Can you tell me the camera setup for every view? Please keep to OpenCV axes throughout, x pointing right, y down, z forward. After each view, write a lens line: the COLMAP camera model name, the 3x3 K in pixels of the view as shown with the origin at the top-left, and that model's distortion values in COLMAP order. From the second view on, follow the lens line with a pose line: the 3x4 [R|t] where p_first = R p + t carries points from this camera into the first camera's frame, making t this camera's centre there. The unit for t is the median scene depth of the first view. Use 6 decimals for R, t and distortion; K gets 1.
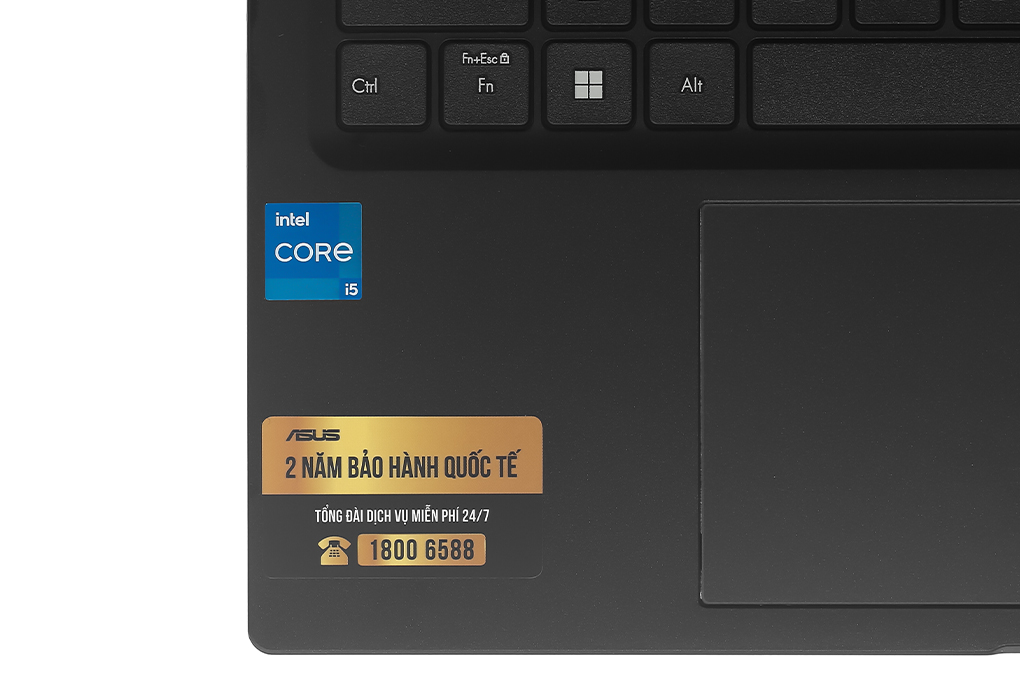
lens RADIAL K [[4039.6, 0, 510.6], [0, 4039.6, 339.4], [0, 0, 1]] dist [-0.095917, 0.000000]
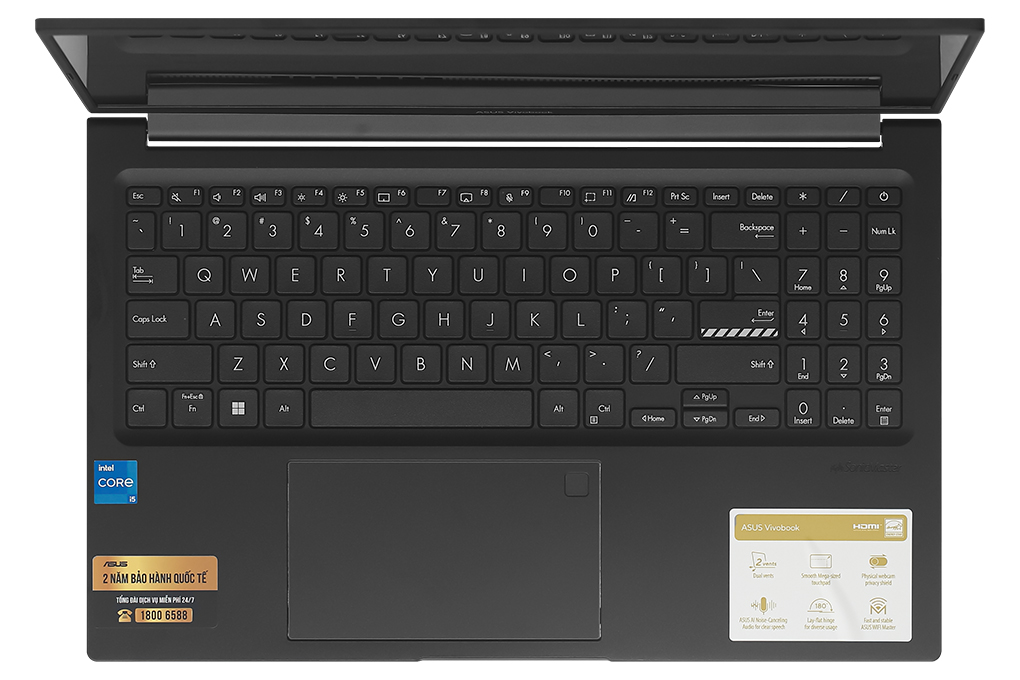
lens RADIAL K [[4039.6, 0, 508.3], [0, 4039.6, 340.9], [0, 0, 1]] dist [-0.095917, 0.000000]
pose [[0.998659, 0.000859, 0.051772, 0.052954], [-0.000788, 0.999999, -0.001387, -0.097518], [-0.051773, 0.001345, 0.998658, -1.251708]]
